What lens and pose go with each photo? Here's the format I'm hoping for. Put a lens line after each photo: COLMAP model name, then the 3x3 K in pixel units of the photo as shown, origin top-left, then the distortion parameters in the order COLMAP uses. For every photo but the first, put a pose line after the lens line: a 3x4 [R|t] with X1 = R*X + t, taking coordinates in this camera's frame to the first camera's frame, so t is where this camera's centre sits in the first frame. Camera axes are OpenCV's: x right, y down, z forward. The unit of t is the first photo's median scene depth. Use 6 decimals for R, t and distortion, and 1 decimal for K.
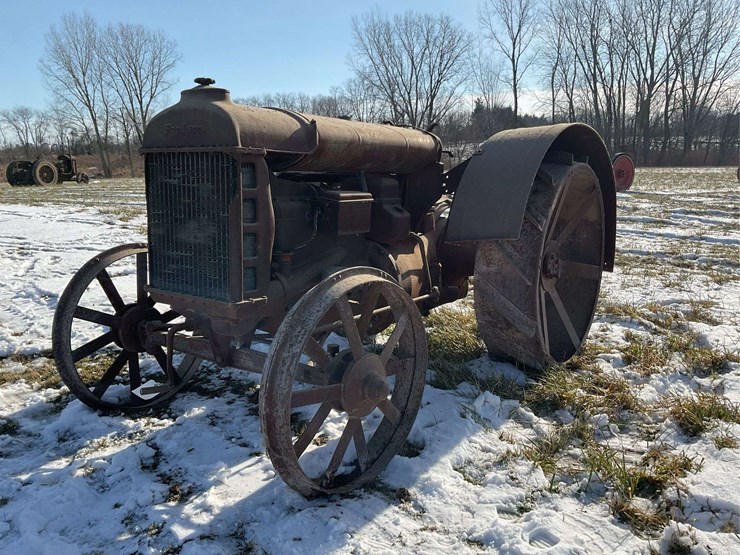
lens RADIAL K [[555.2, 0, 368.1], [0, 555.2, 270.8], [0, 0, 1]] dist [0.044220, -0.077709]
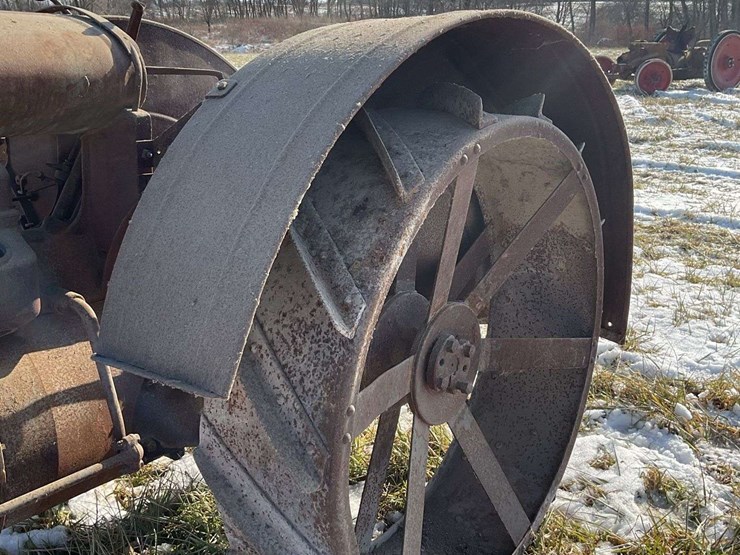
lens RADIAL K [[808.6, 0, 370.0], [0, 808.6, 277.5], [0, 0, 1]] dist [0.107245, -0.224422]
pose [[0.999799, 0.010885, 0.016827, 0.225672], [-0.012492, 0.995056, 0.098531, -0.113619], [-0.015672, -0.098721, 0.994992, 0.363018]]
